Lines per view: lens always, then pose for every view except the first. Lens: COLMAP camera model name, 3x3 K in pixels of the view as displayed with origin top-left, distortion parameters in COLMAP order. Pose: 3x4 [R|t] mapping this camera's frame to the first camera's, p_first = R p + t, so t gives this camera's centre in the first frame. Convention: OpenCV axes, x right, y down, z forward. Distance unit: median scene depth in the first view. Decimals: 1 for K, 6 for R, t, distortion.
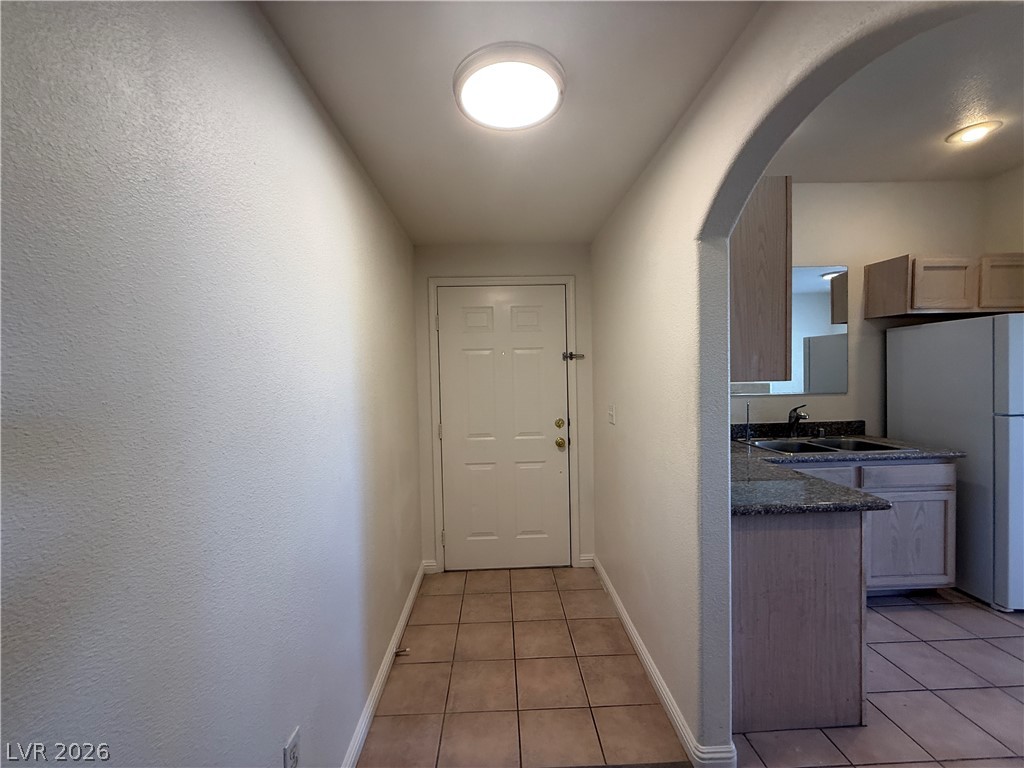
lens RADIAL K [[407.9, 0, 509.8], [0, 407.9, 385.1], [0, 0, 1]] dist [0.001029, 0.000310]
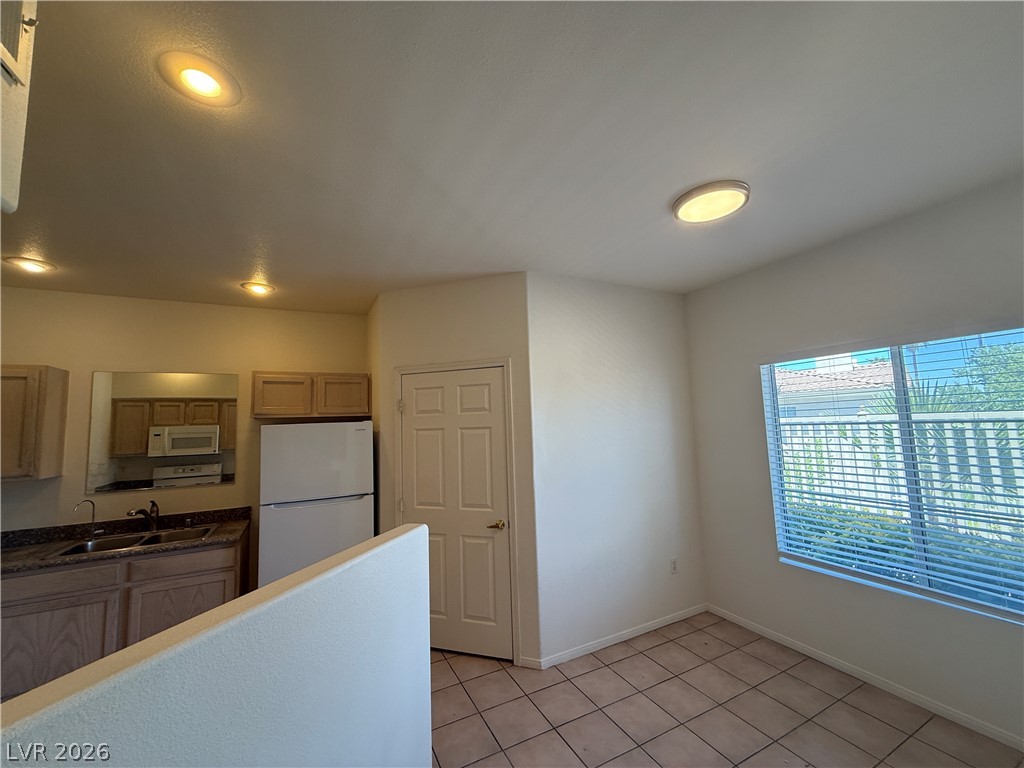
lens RADIAL K [[407.9, 0, 509.8], [0, 407.9, 385.1], [0, 0, 1]] dist [0.001029, 0.000310]
pose [[0.908056, 0.035015, 0.417384, 1.165853], [0.023414, 0.990698, -0.134051, -0.091106], [-0.418195, 0.131499, 0.898789, -0.434928]]
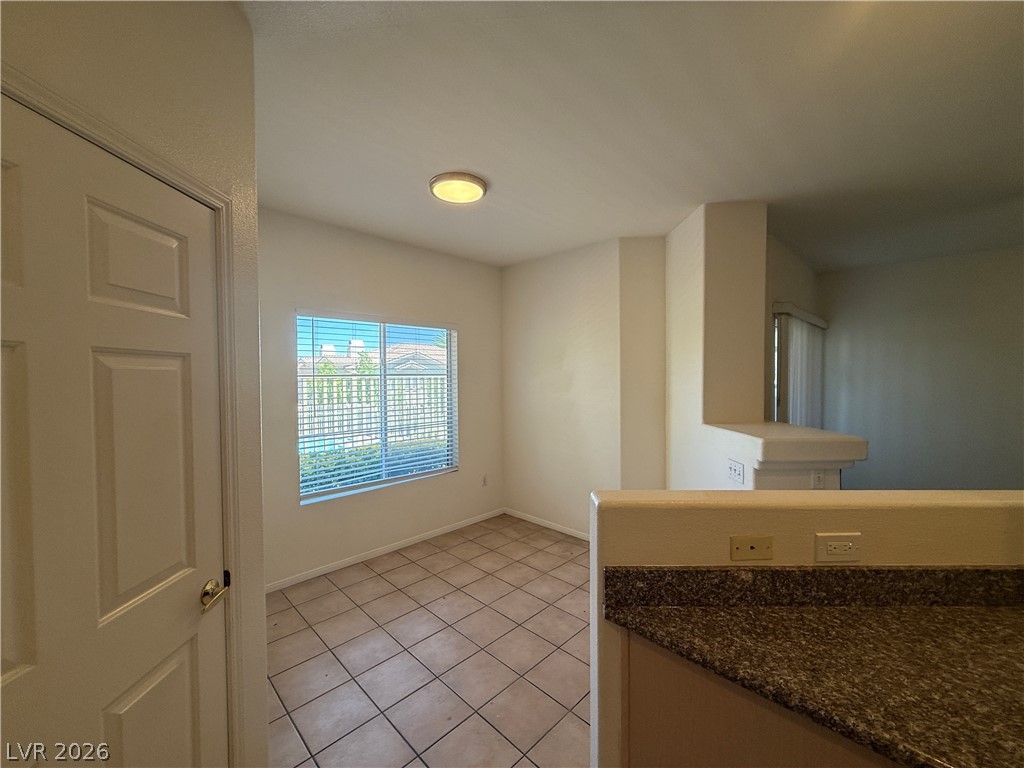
lens RADIAL K [[407.9, 0, 509.8], [0, 407.9, 385.1], [0, 0, 1]] dist [0.001029, 0.000310]
pose [[-0.682936, 0.010837, 0.730398, 1.055874], [0.044006, 0.998684, 0.026328, -0.093348], [-0.729151, 0.050122, -0.682515, 0.643193]]
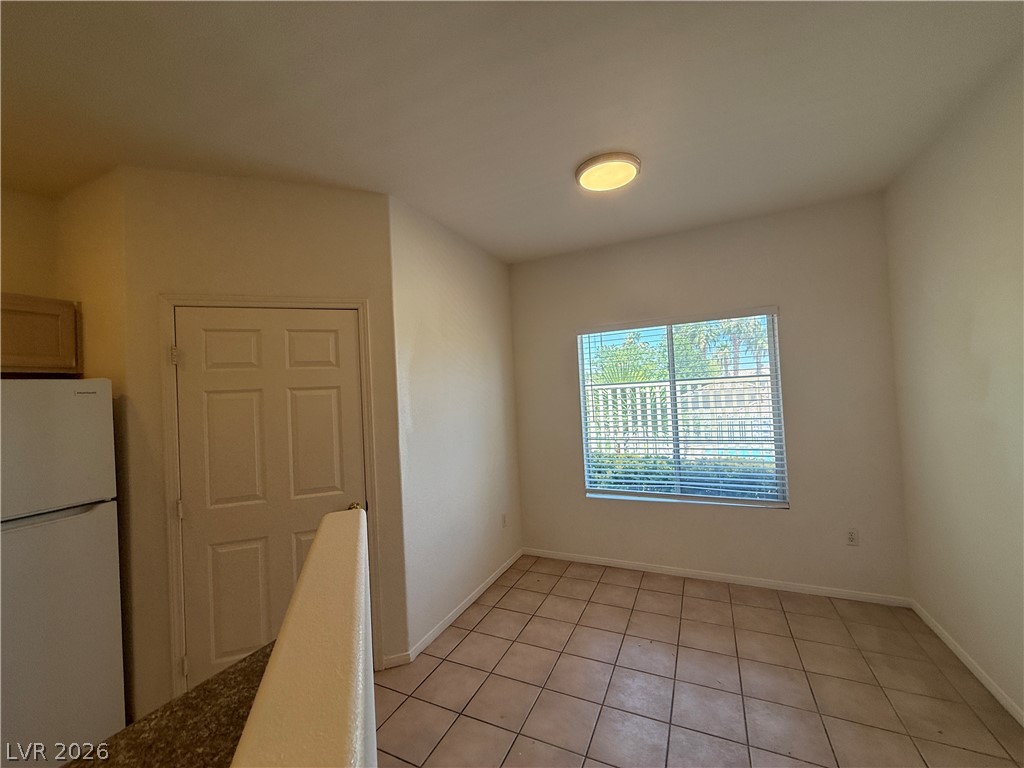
lens RADIAL K [[407.9, 0, 509.8], [0, 407.9, 385.1], [0, 0, 1]] dist [0.001029, 0.000310]
pose [[0.462693, 0.016416, 0.886366, 0.993032], [0.065590, 0.996454, -0.052694, -0.062396], [-0.884089, 0.082518, 0.459976, -0.112262]]
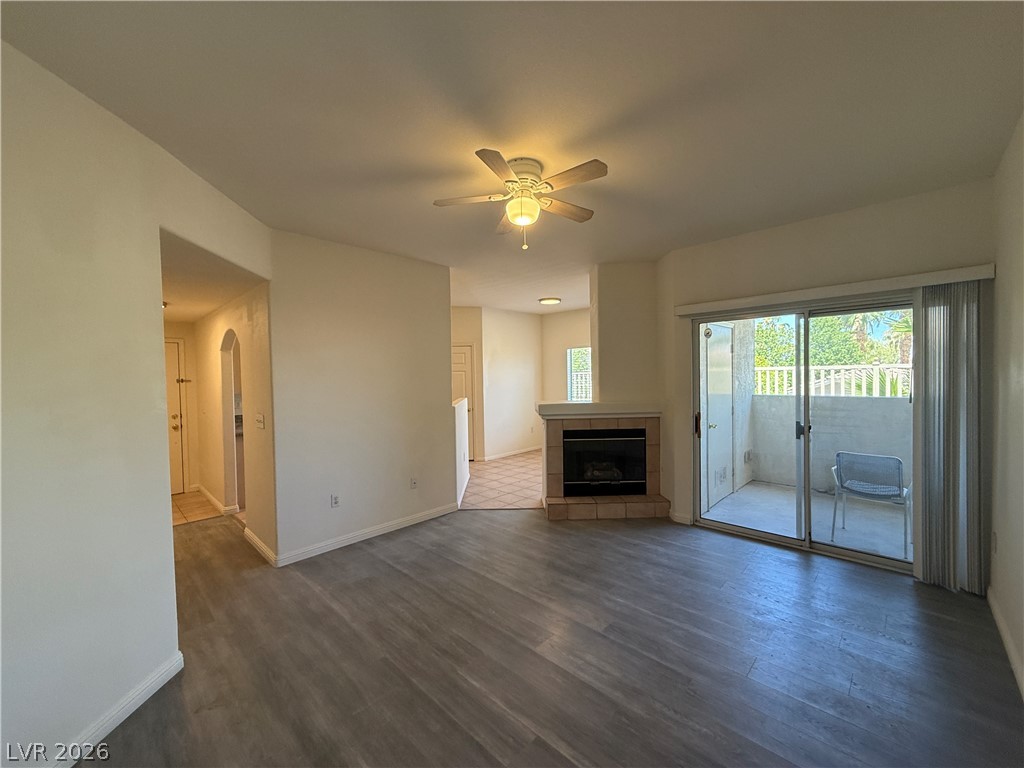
lens RADIAL K [[407.9, 0, 509.8], [0, 407.9, 385.1], [0, 0, 1]] dist [0.001029, 0.000310]
pose [[0.722917, -0.007160, 0.690898, -0.065335], [0.020272, 0.999736, -0.010851, 0.000451], [-0.690637, 0.021850, 0.722871, -1.551245]]
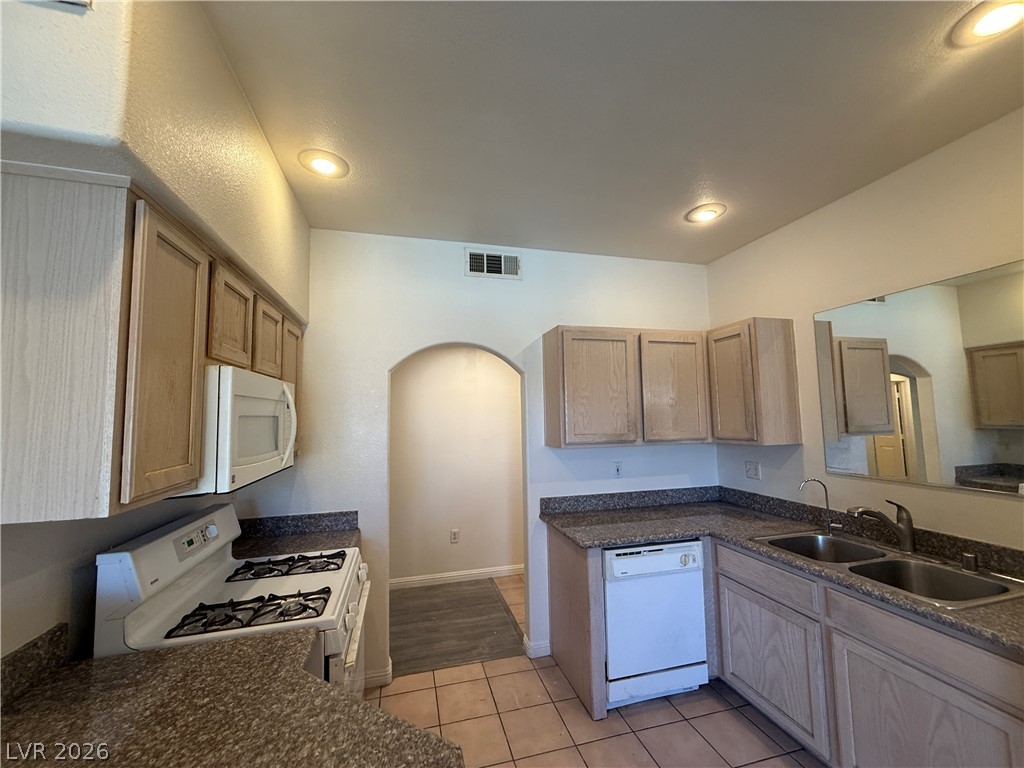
lens RADIAL K [[407.9, 0, 509.8], [0, 407.9, 385.1], [0, 0, 1]] dist [0.001029, 0.000310]
pose [[0.224930, -0.052969, -0.972934, 1.287331], [-0.018244, 0.998117, -0.058558, -0.091741], [0.974204, 0.030922, 0.223541, 0.253163]]
